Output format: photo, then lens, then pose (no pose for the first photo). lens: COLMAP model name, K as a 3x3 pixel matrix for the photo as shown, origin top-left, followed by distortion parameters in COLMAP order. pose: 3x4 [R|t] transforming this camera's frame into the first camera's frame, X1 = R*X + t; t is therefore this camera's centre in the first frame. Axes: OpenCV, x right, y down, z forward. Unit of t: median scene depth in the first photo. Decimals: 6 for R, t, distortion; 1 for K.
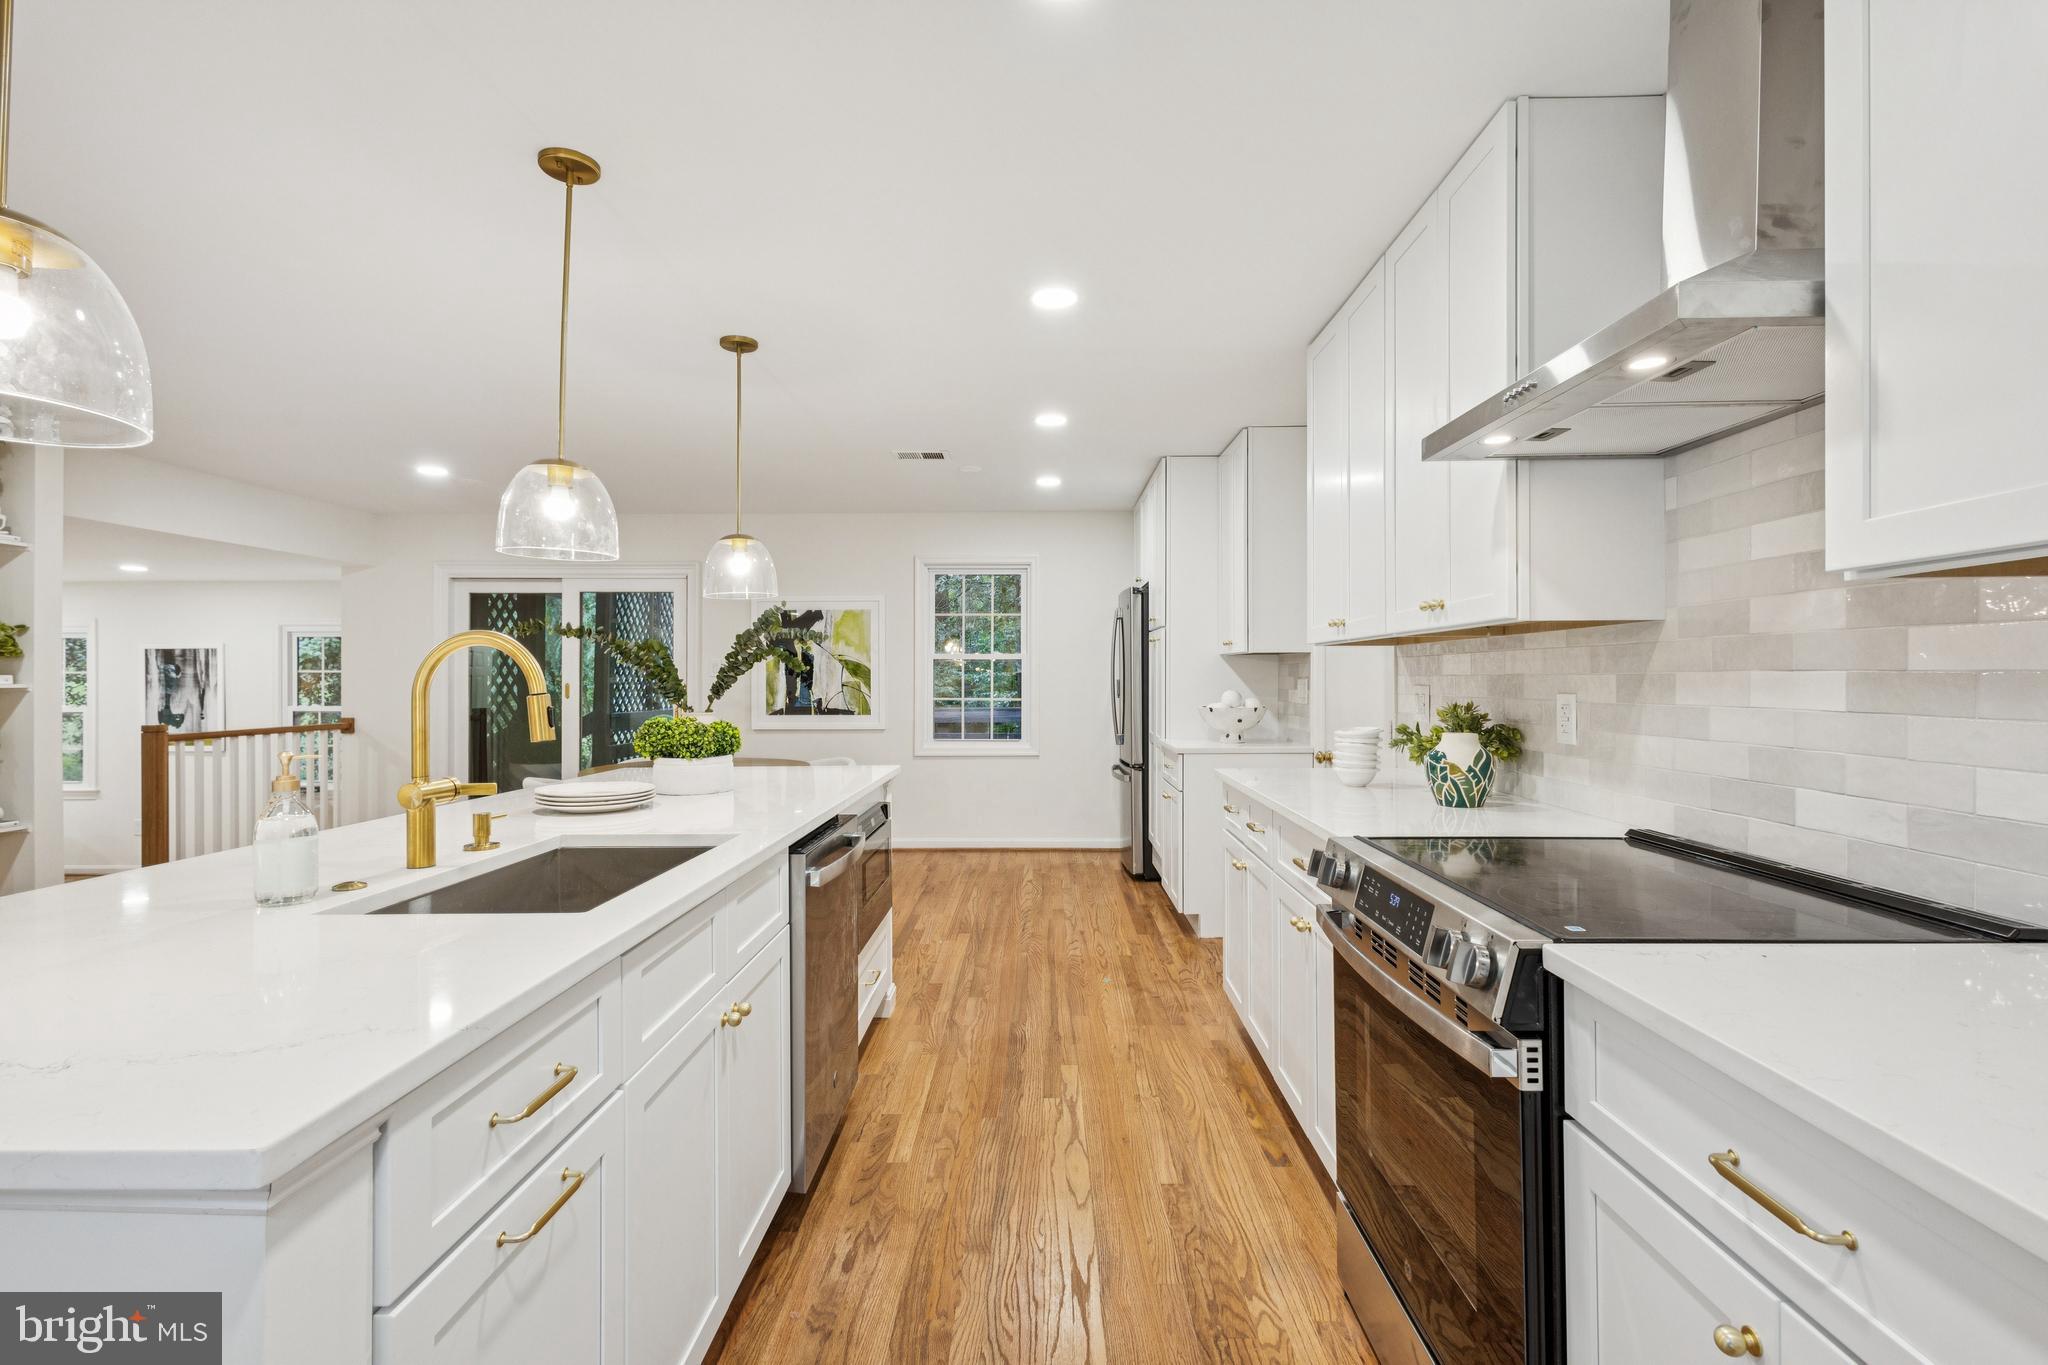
lens RADIAL K [[943.6, 0, 1022.0], [0, 943.6, 677.3], [0, 0, 1]] dist [0.013336, -0.004094]
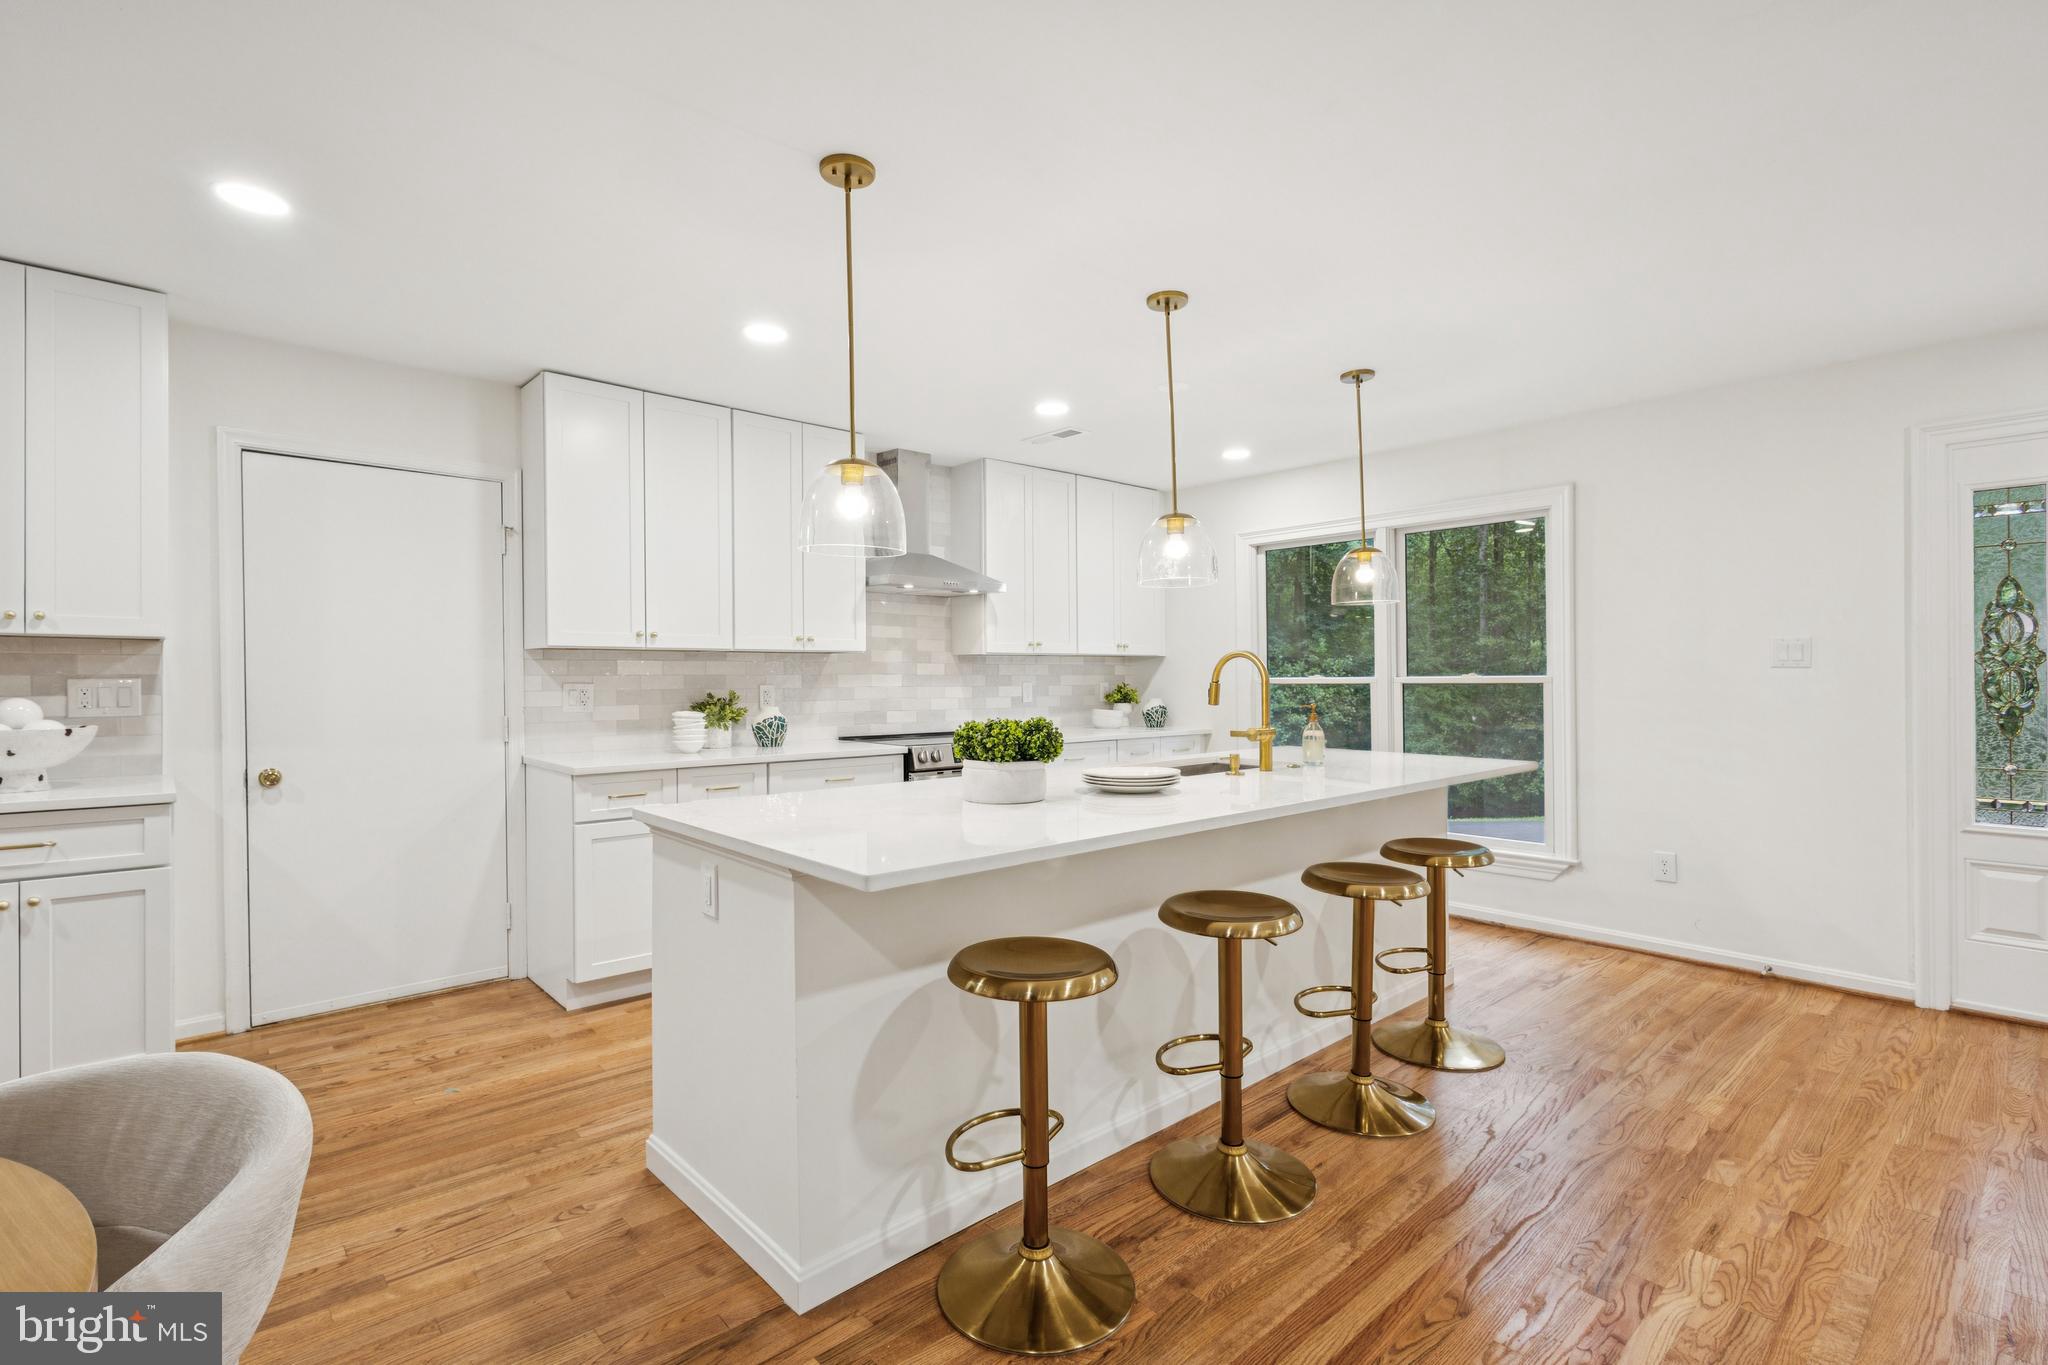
lens RADIAL K [[943.6, 0, 1026.2], [0, 943.6, 681.4], [0, 0, 1]] dist [0.013336, -0.004094]
pose [[-0.692457, -0.003628, 0.721450, -0.863890], [-0.000434, 0.999989, 0.004611, 0.000798], [-0.721459, 0.002880, -0.692451, 1.372348]]
